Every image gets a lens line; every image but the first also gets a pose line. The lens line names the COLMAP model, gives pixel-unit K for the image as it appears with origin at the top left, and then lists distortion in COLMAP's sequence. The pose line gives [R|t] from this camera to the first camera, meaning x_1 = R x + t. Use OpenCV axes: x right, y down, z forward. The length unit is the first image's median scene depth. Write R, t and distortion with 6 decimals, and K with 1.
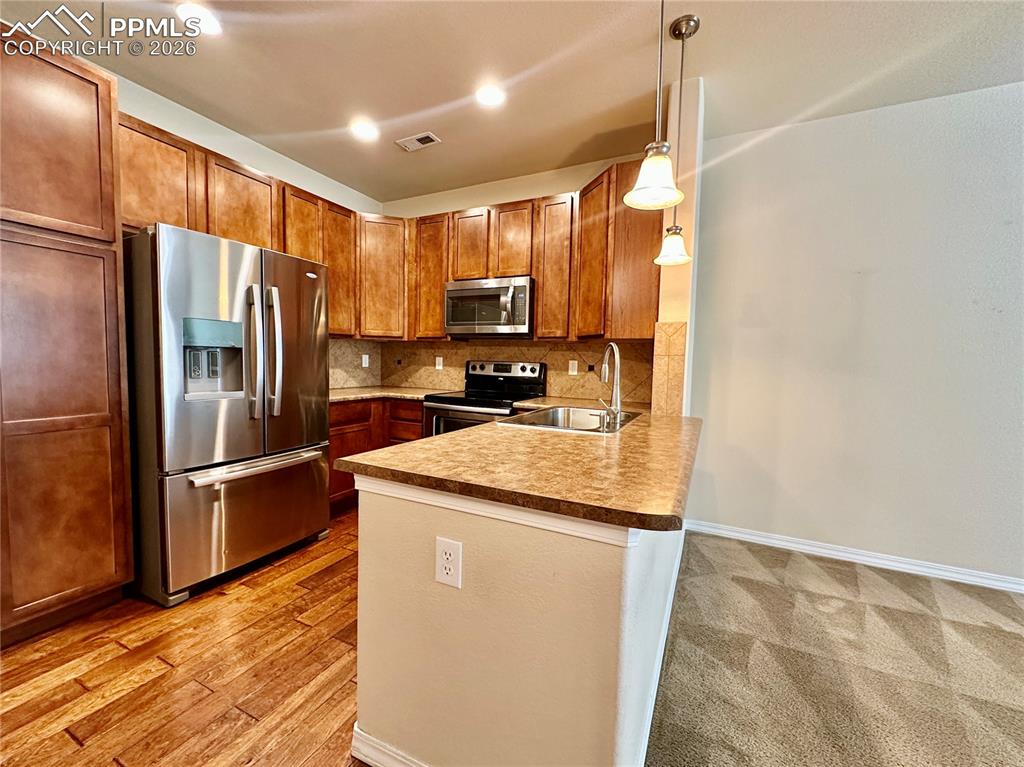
lens RADIAL K [[409.2, 0, 512.1], [0, 409.2, 385.9], [0, 0, 1]] dist [-0.003218, 0.000762]
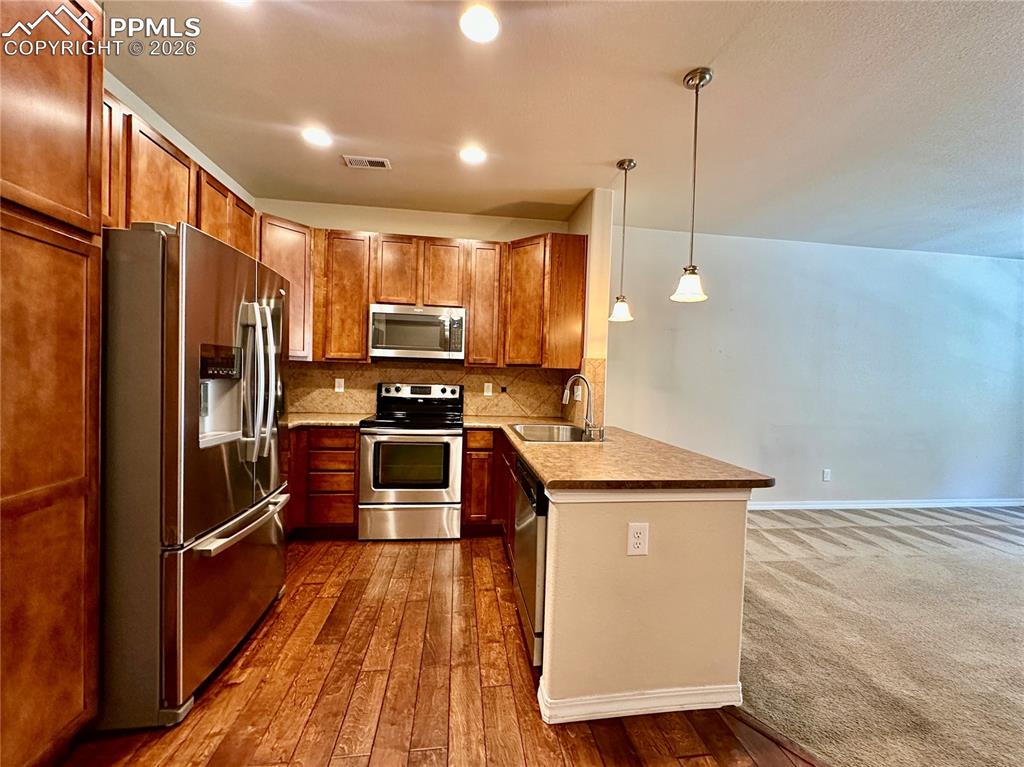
lens RADIAL K [[409.2, 0, 511.6], [0, 409.2, 385.9], [0, 0, 1]] dist [-0.003218, 0.000762]
pose [[0.833858, -0.012022, 0.551848, -0.443249], [0.025876, 0.999515, -0.017325, -0.033341], [-0.551372, 0.028726, 0.833765, 0.006887]]
